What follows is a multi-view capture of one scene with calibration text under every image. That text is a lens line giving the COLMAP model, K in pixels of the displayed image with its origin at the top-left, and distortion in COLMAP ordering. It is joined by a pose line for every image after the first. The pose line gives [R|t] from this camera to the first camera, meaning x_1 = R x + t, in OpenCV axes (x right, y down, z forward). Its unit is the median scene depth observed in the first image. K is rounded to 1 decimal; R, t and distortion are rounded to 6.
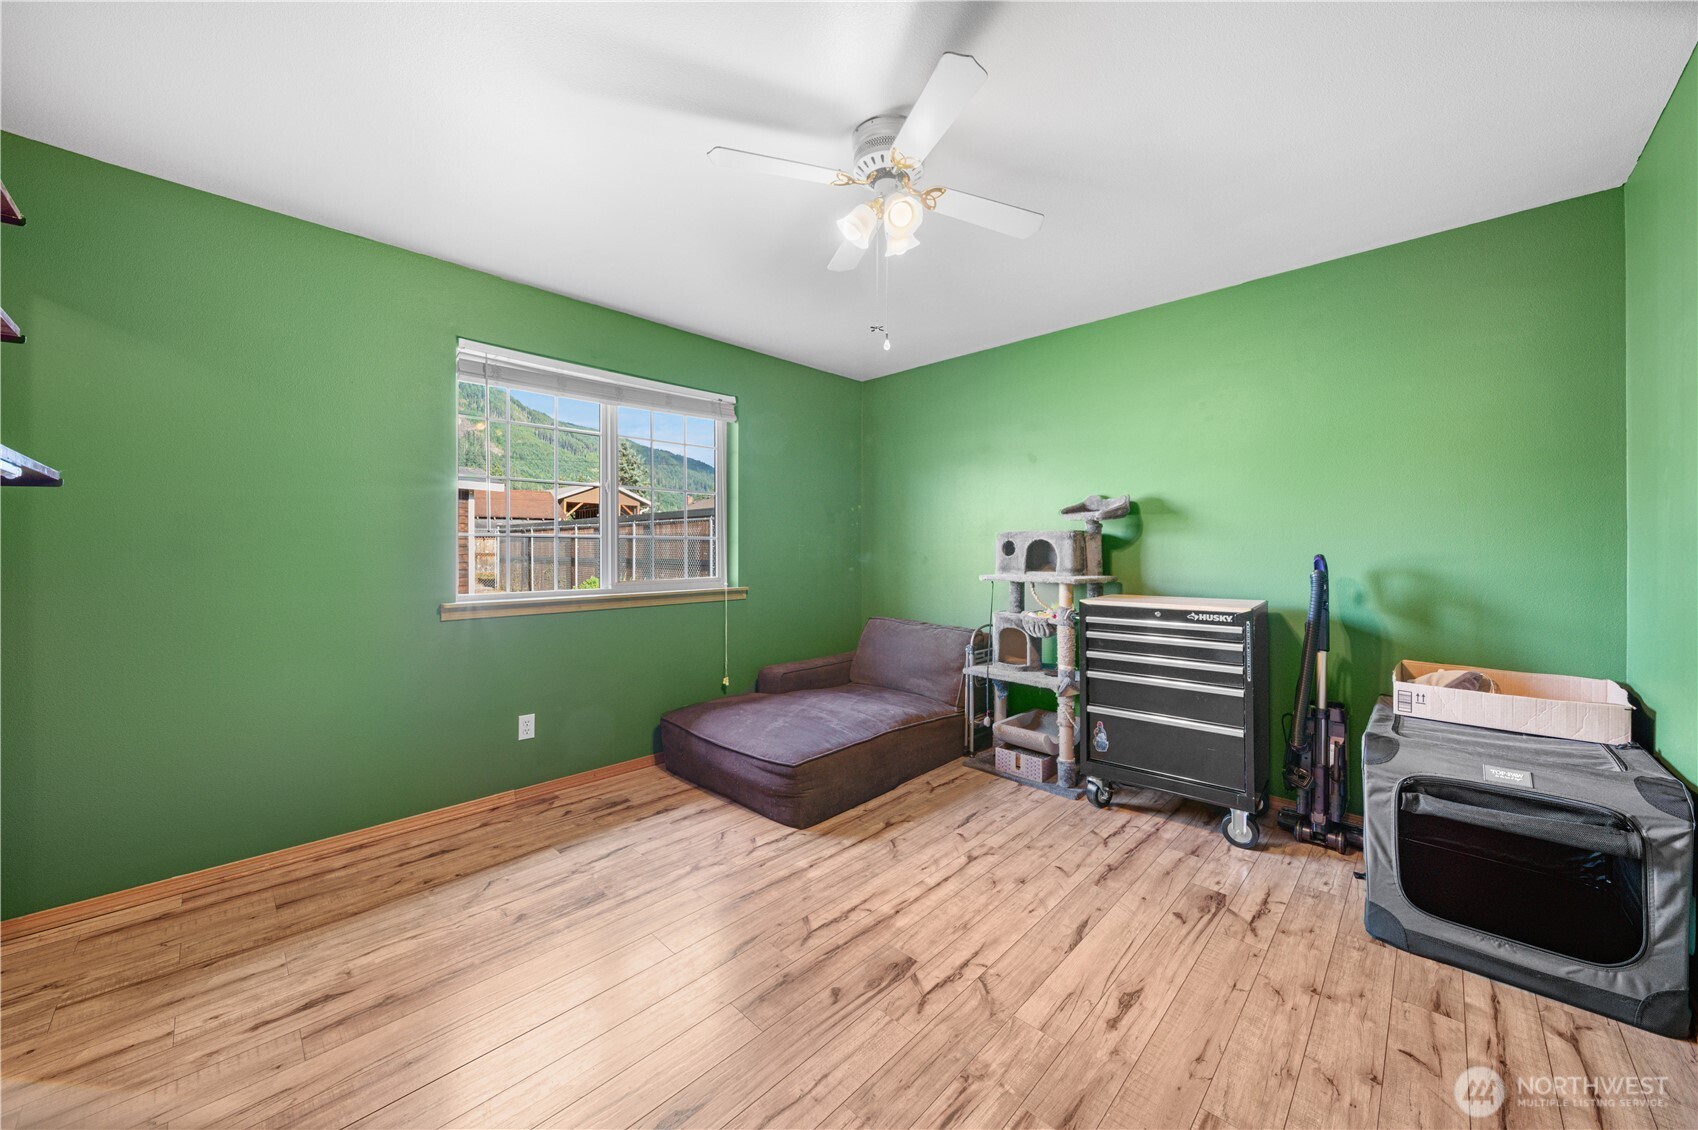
lens RADIAL K [[600.2, 0, 847.5], [0, 600.2, 549.0], [0, 0, 1]] dist [0.000621, 0.000048]
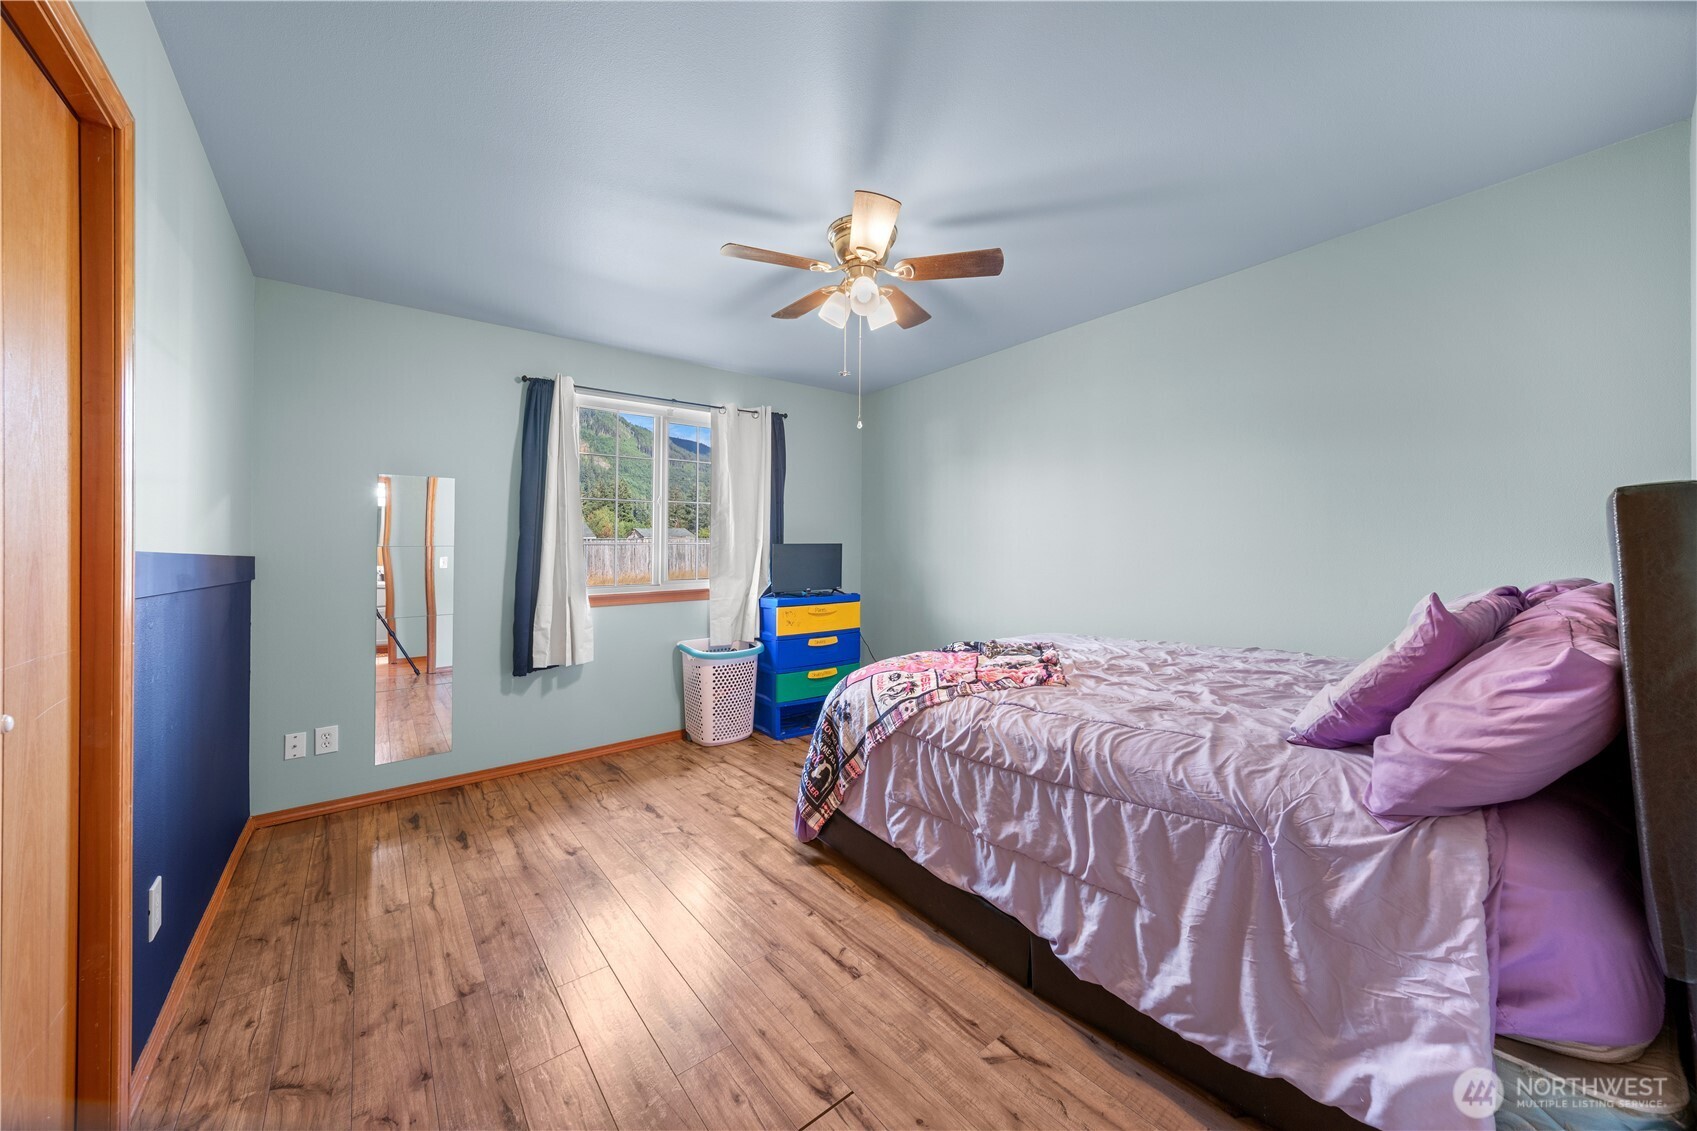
lens RADIAL K [[604.8, 0, 839.3], [0, 604.8, 549.0], [0, 0, 1]] dist [-0.000496, -0.000133]
pose [[0.123628, 0.014193, 0.992227, -1.561105], [-0.003969, 0.999897, -0.013809, 0.008407], [-0.992321, -0.002231, 0.123671, 0.478451]]
